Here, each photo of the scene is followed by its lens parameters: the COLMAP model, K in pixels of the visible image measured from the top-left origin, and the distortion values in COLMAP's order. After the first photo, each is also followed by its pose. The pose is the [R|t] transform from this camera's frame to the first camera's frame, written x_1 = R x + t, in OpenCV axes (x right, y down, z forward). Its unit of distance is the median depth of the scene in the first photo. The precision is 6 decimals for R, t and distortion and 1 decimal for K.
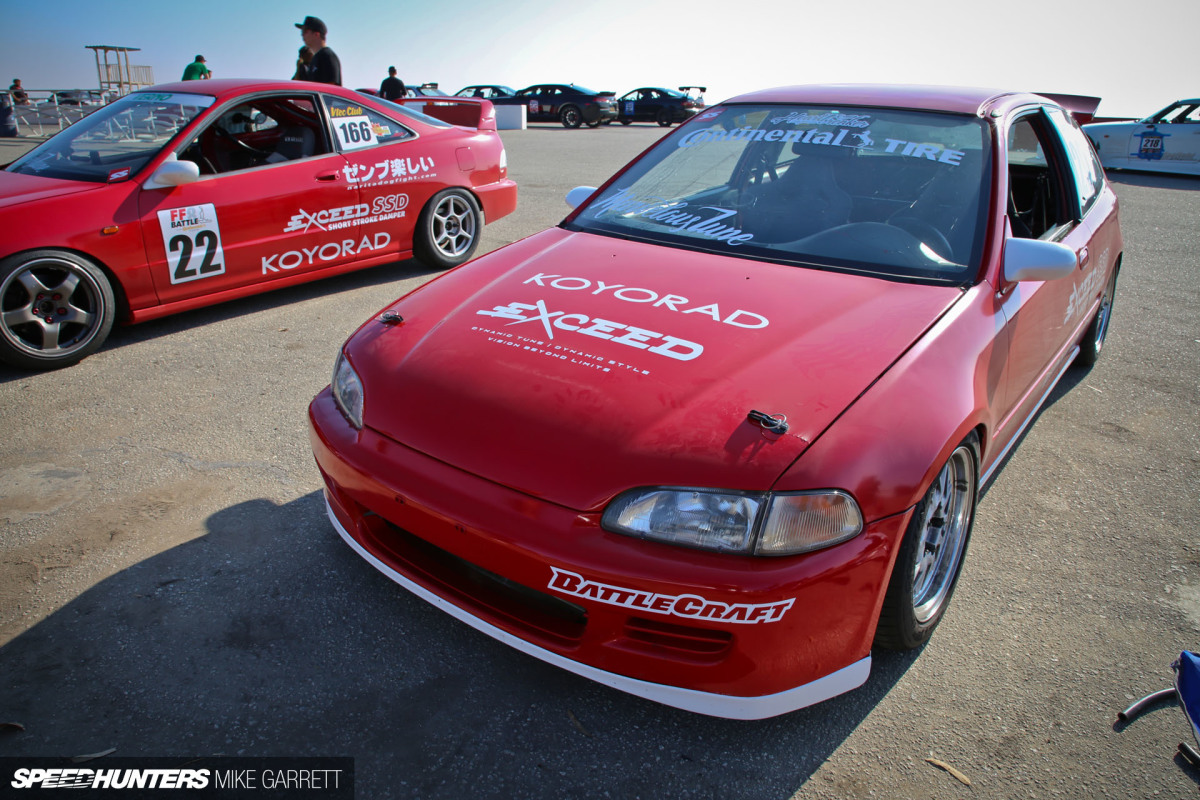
lens RADIAL K [[819.4, 0, 600.0], [0, 819.4, 400.0], [0, 0, 1]] dist [-0.080219, 0.050543]
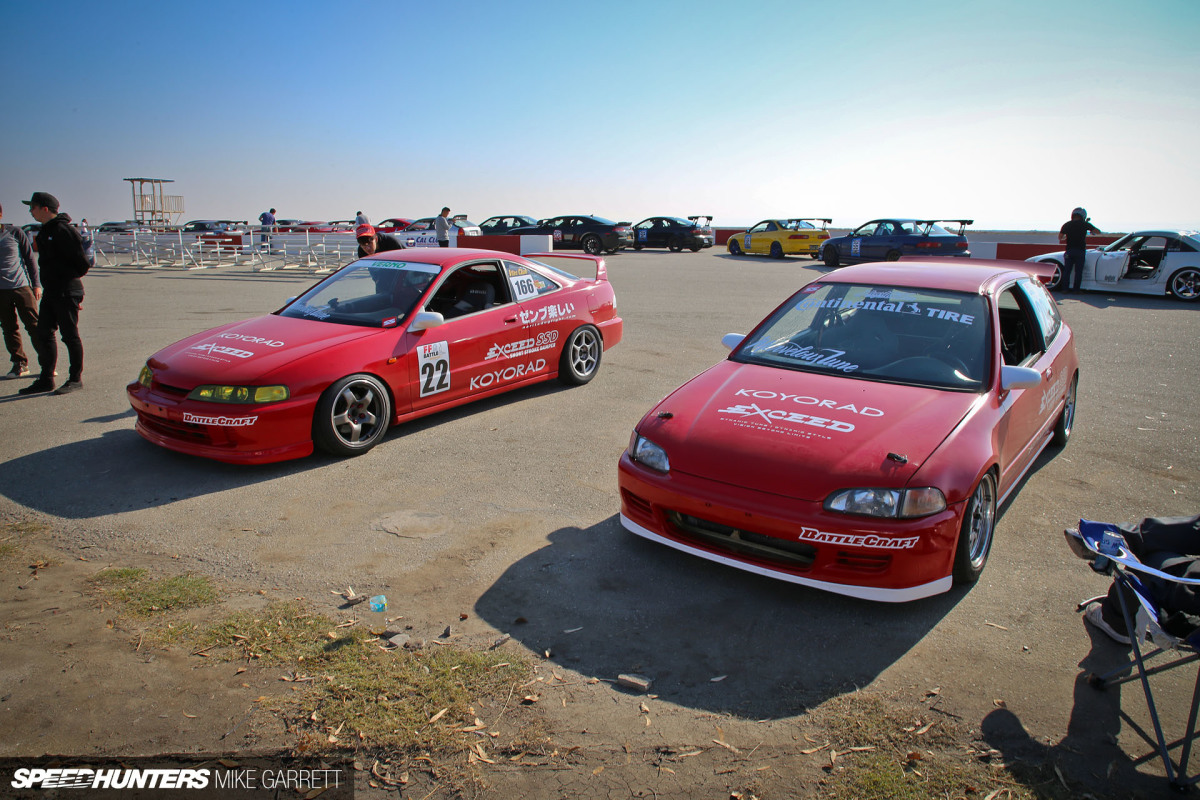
lens RADIAL K [[819.4, 0, 600.0], [0, 819.4, 400.0], [0, 0, 1]] dist [-0.080219, 0.050543]
pose [[0.999924, -0.010890, 0.005754, -0.235276], [0.011572, 0.990621, -0.136147, 0.063464], [-0.004218, 0.136204, 0.990672, -0.448792]]
